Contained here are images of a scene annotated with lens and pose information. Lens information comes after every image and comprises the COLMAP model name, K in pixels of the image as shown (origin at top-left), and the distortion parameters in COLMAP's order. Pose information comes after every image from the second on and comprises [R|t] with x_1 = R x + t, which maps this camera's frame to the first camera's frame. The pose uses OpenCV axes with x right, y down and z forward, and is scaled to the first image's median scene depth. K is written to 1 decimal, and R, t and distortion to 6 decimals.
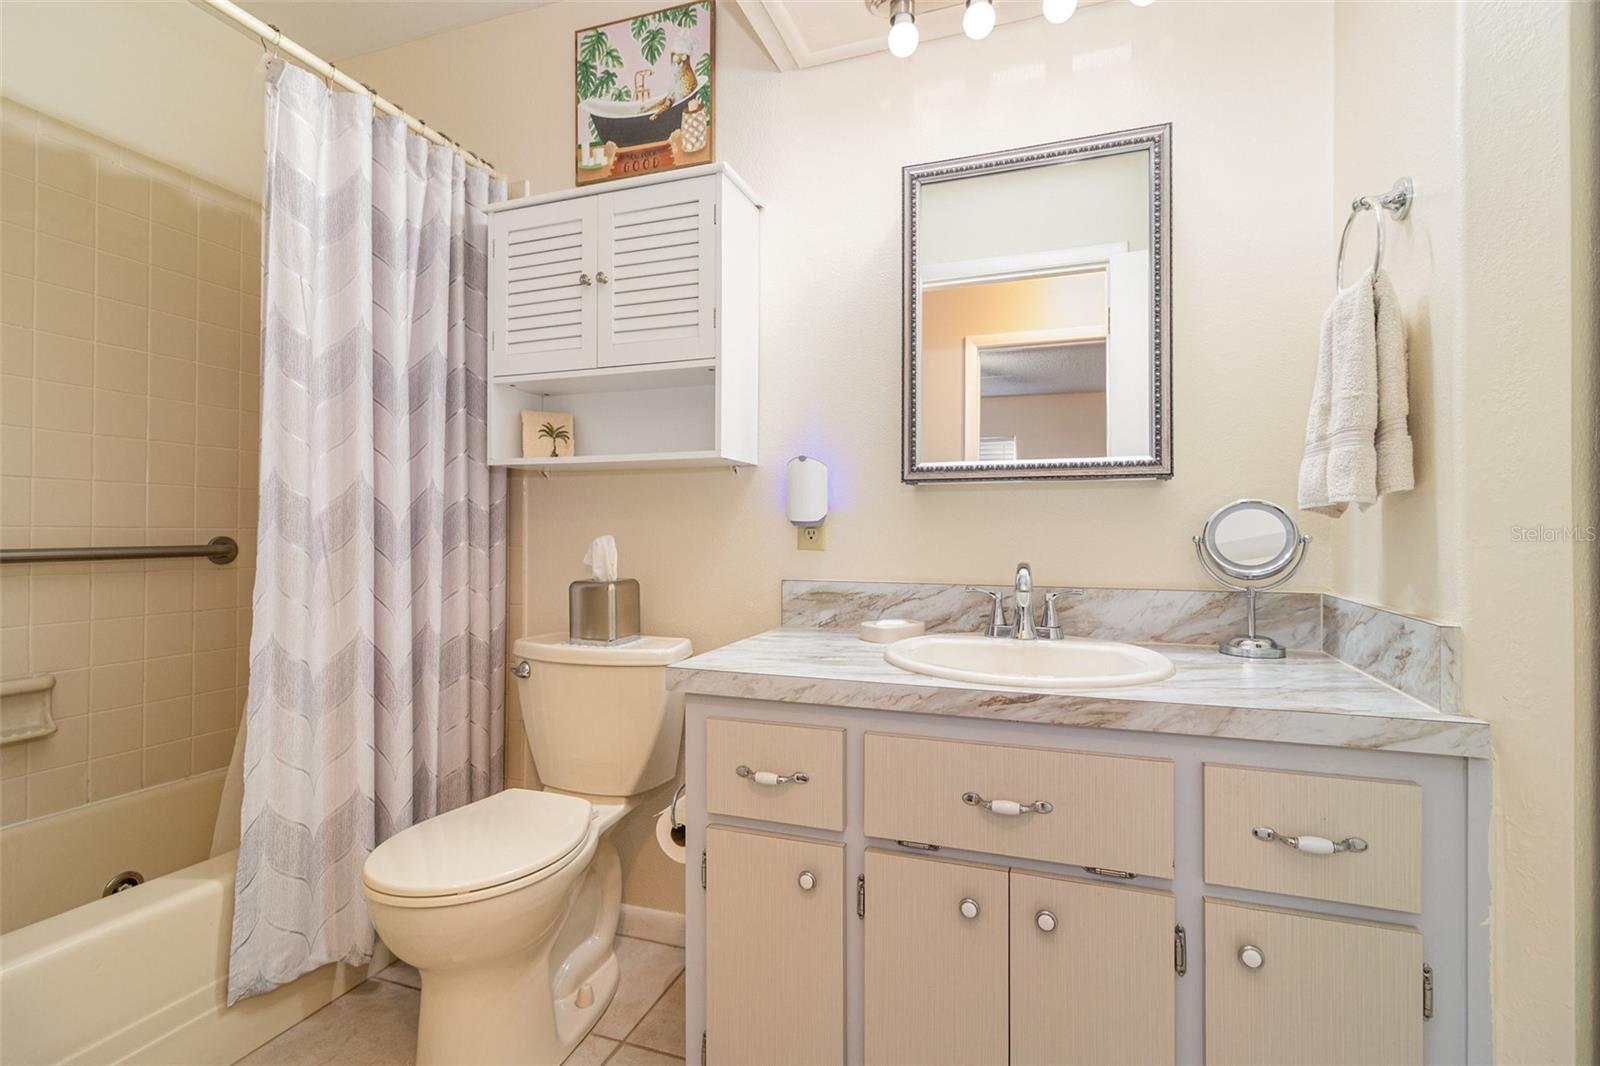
lens RADIAL K [[749.4, 0, 797.5], [0, 749.4, 531.7], [0, 0, 1]] dist [0.002869, -0.000647]
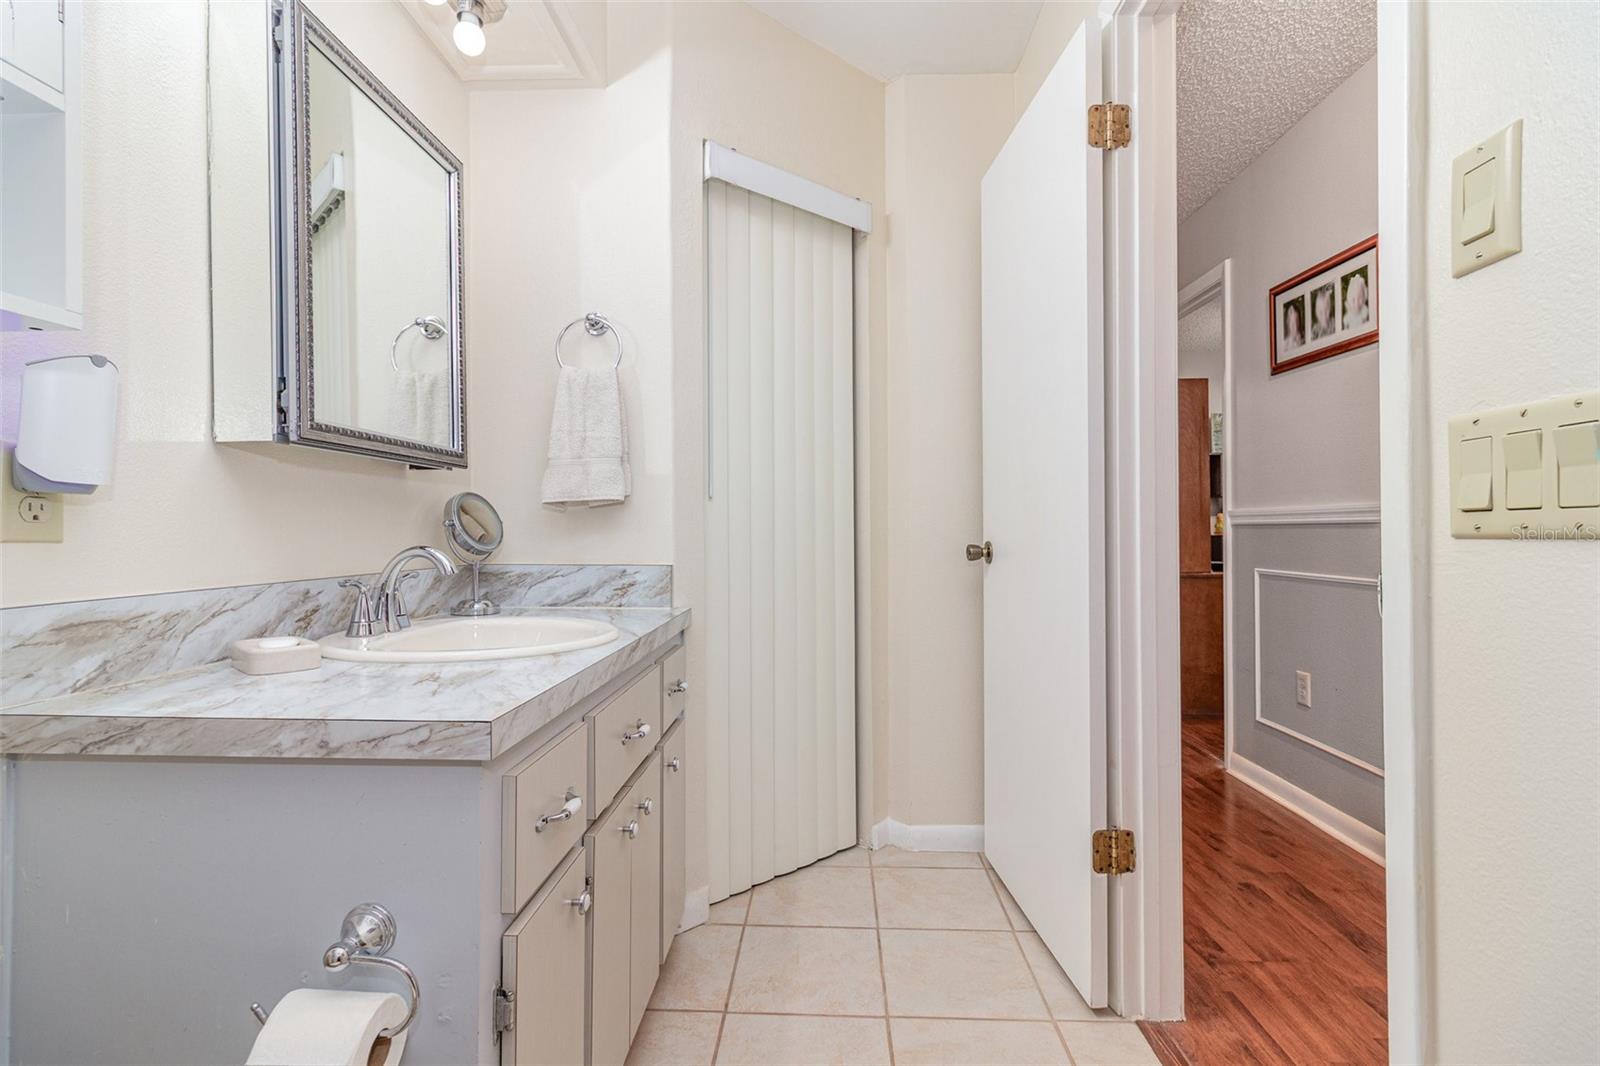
lens RADIAL K [[749.4, 0, 800.0], [0, 749.4, 529.9], [0, 0, 1]] dist [0.002869, -0.000647]
pose [[-0.292954, -0.002860, 0.956122, -0.632863], [0.000215, 0.999995, 0.003057, 0.015669], [-0.956127, 0.001101, -0.292952, 0.706001]]
